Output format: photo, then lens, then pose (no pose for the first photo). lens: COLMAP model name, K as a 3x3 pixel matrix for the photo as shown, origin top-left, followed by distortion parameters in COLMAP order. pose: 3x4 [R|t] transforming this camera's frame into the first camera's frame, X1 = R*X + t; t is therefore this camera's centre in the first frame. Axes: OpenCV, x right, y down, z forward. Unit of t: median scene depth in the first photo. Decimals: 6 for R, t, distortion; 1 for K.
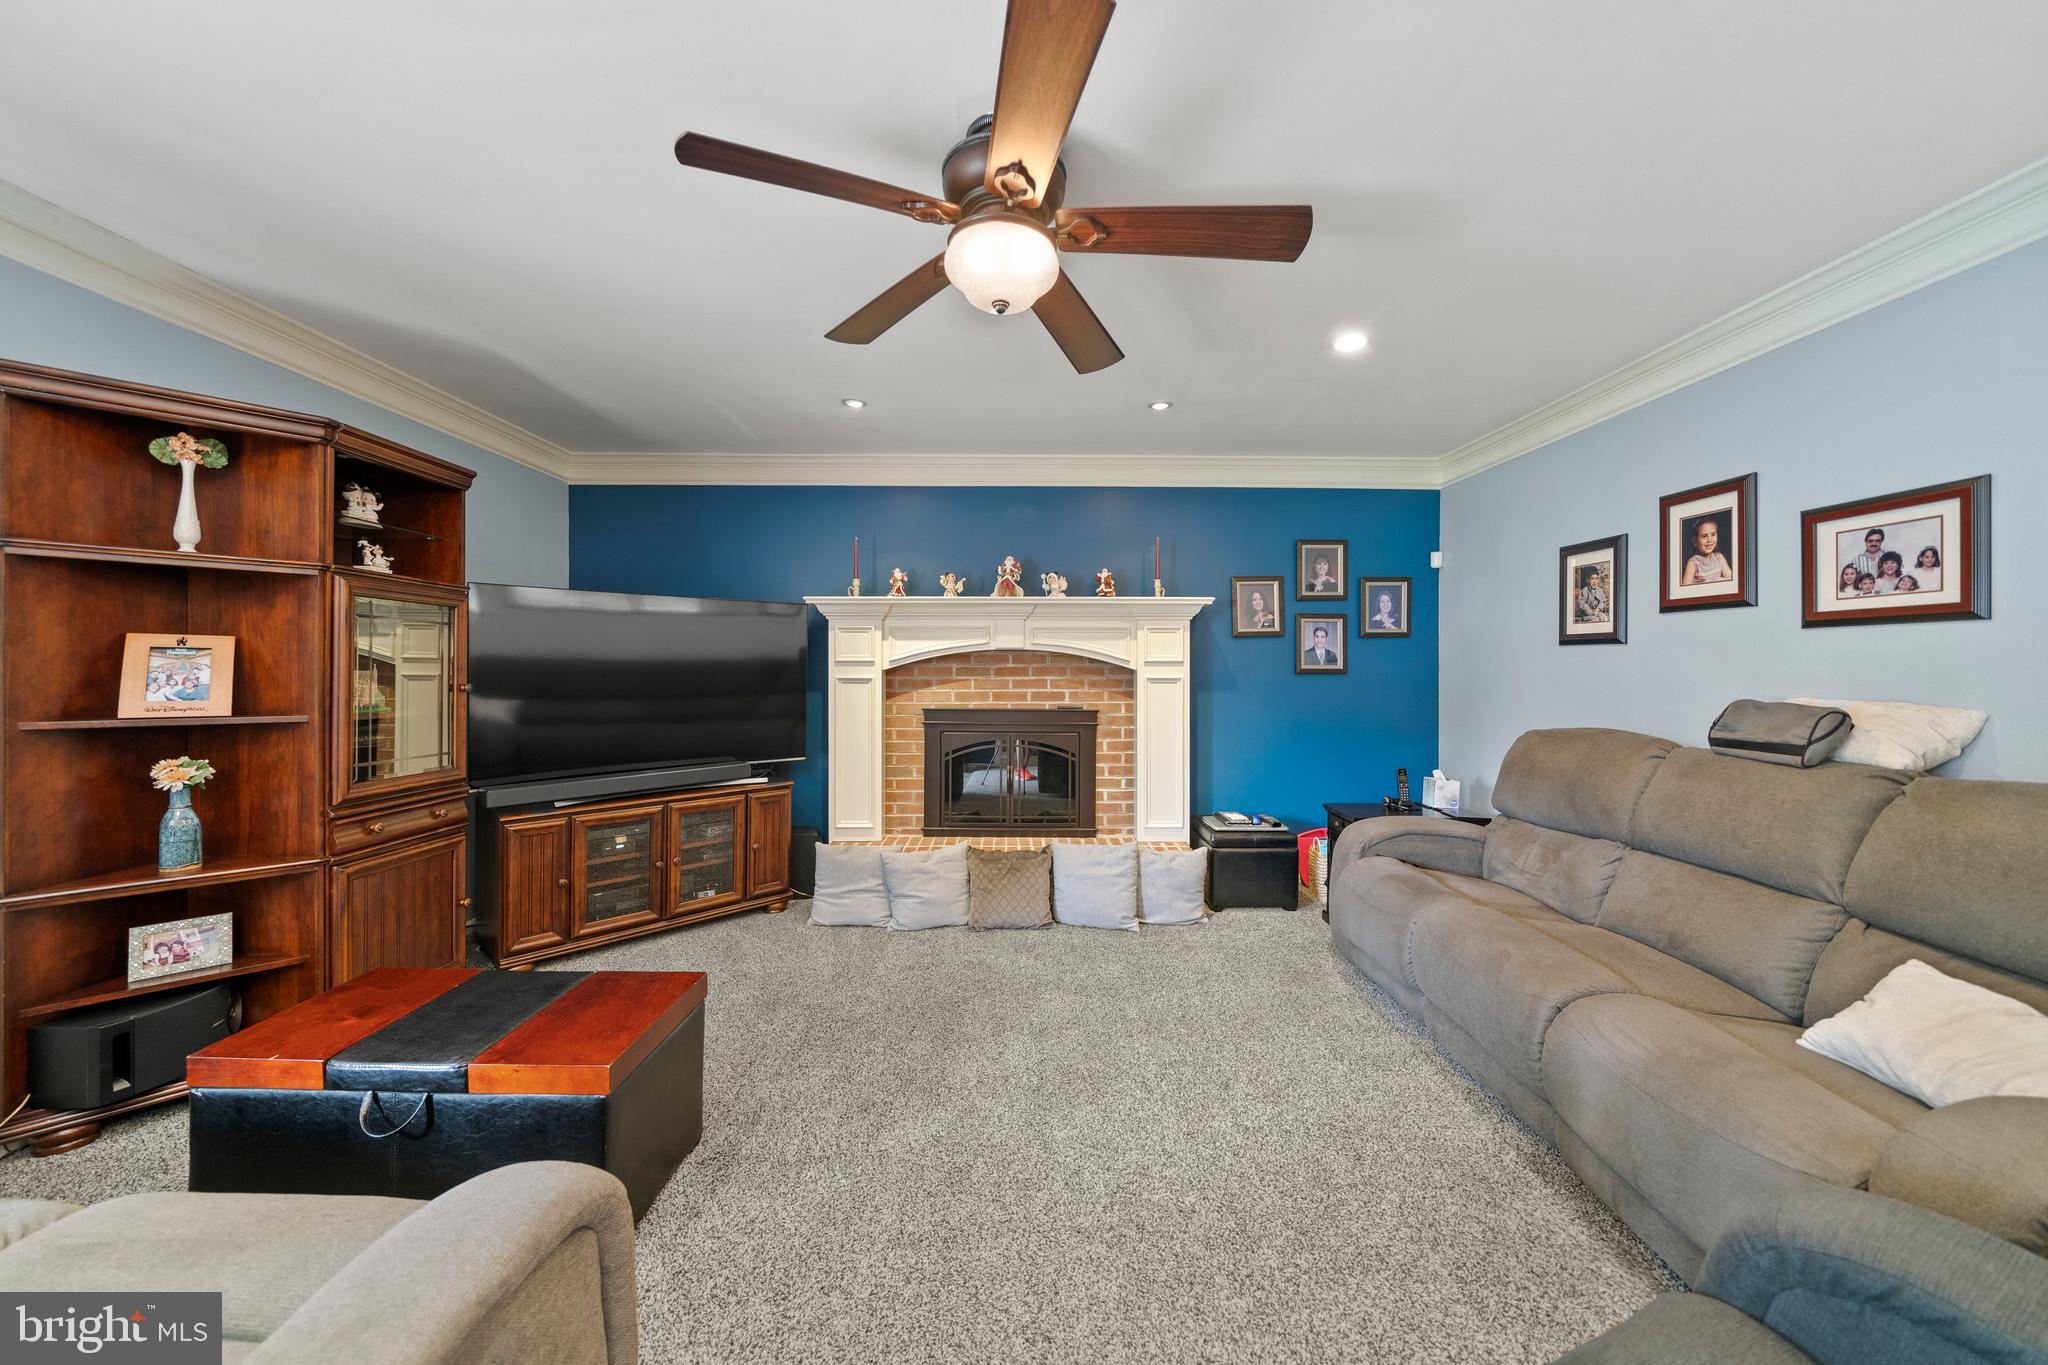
lens RADIAL K [[701.5, 0, 1026.7], [0, 701.5, 678.3], [0, 0, 1]] dist [-0.006213, -0.000119]
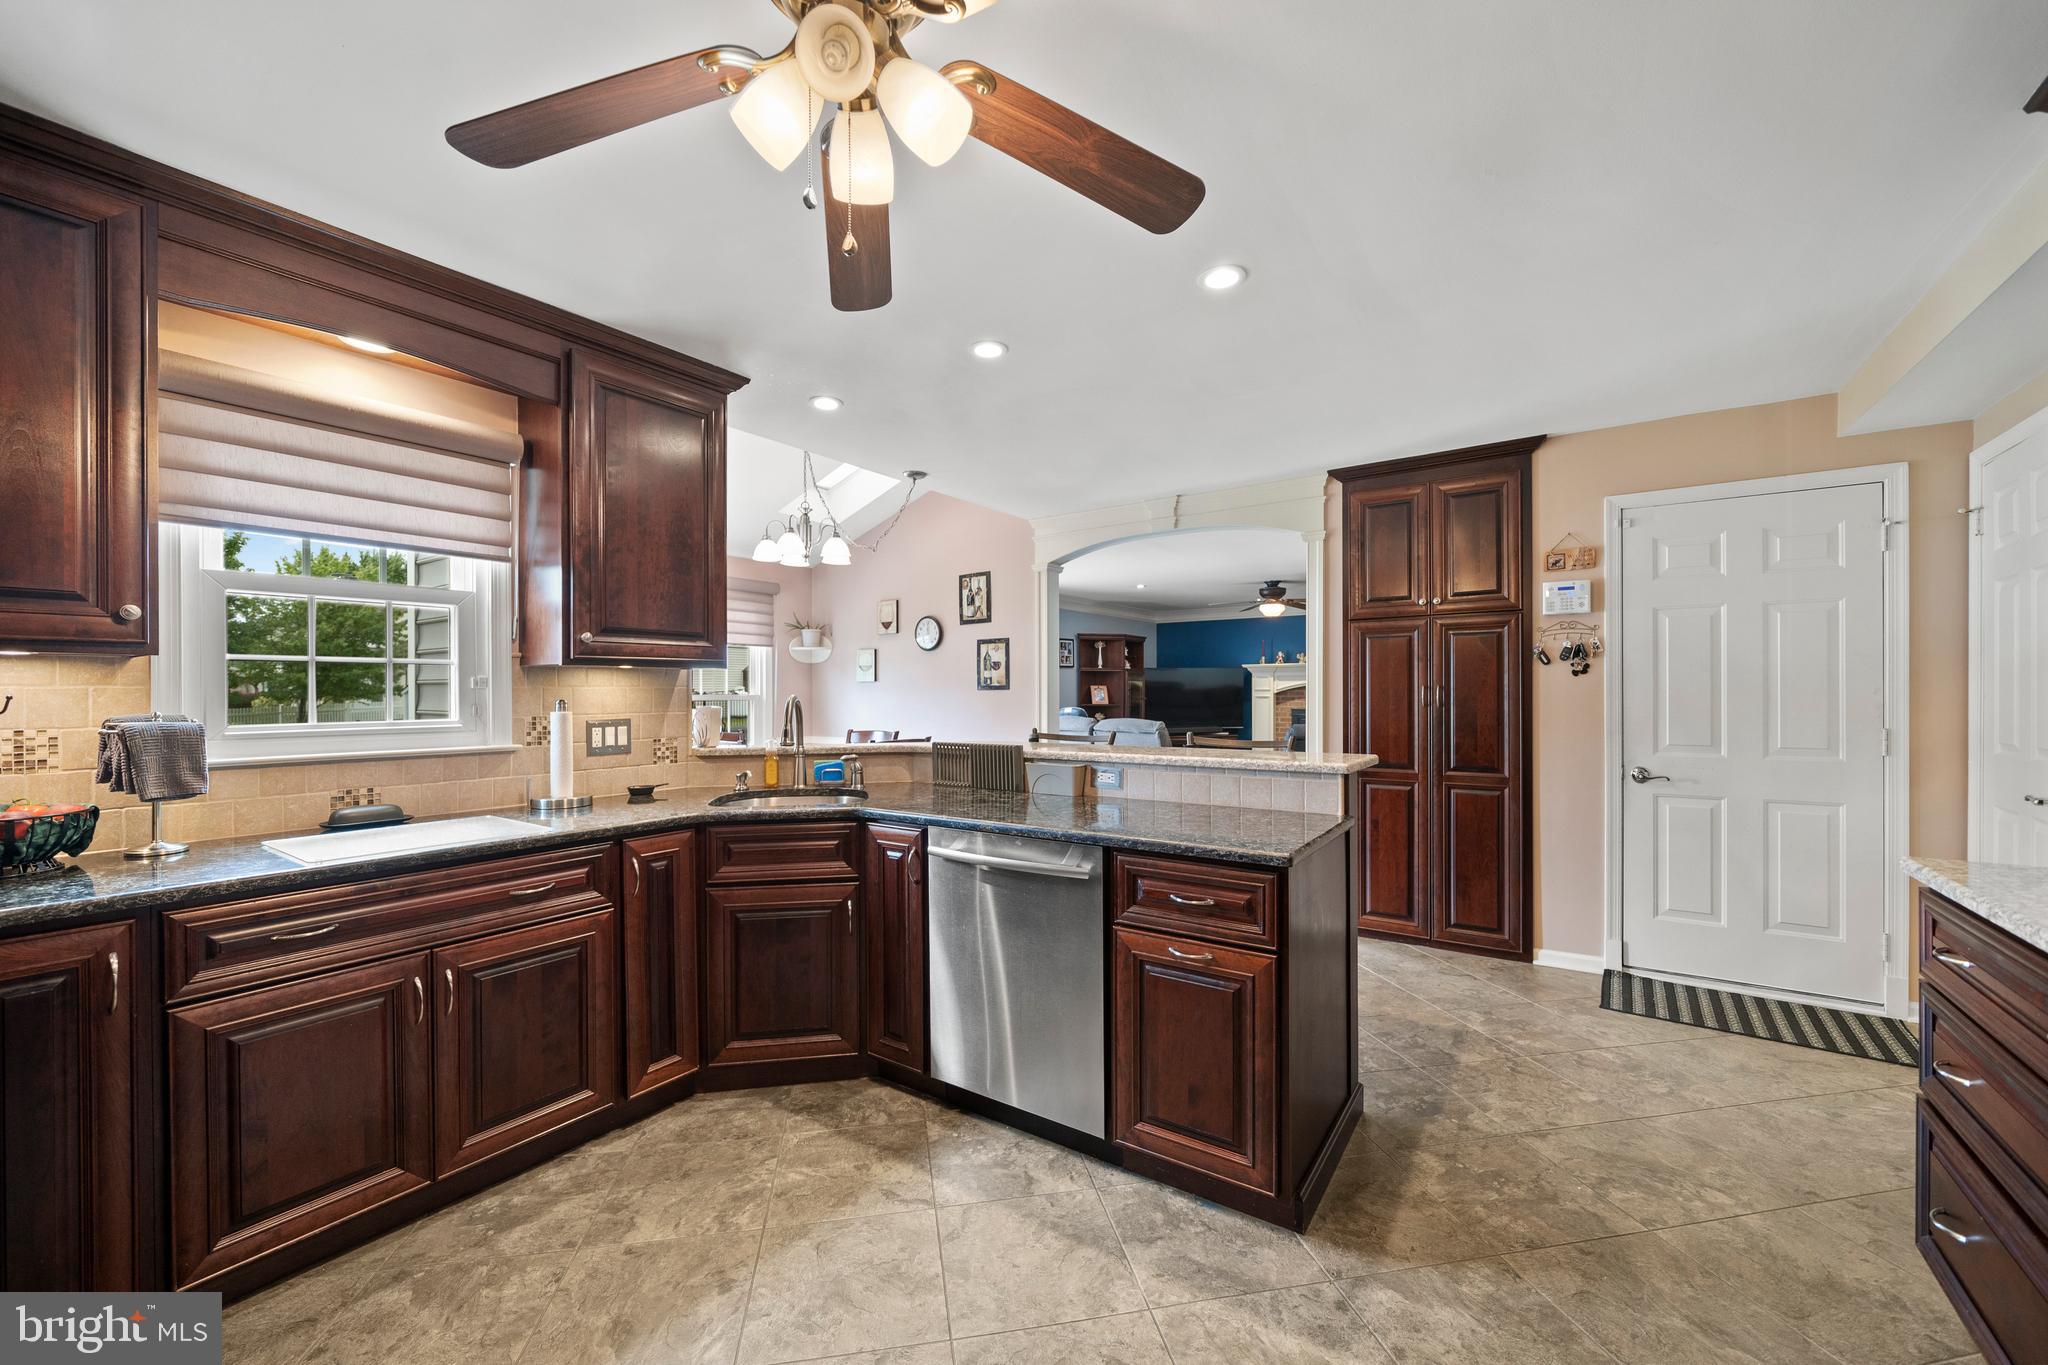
lens RADIAL K [[800.5, 0, 1021.8], [0, 800.5, 690.0], [0, 0, 1]] dist [0.000278, 0.000072]
pose [[0.818586, -0.004324, -0.574368, 0.683838], [-0.000236, 0.999969, -0.007864, 0.000253], [0.574384, 0.006572, 0.818559, -1.812399]]
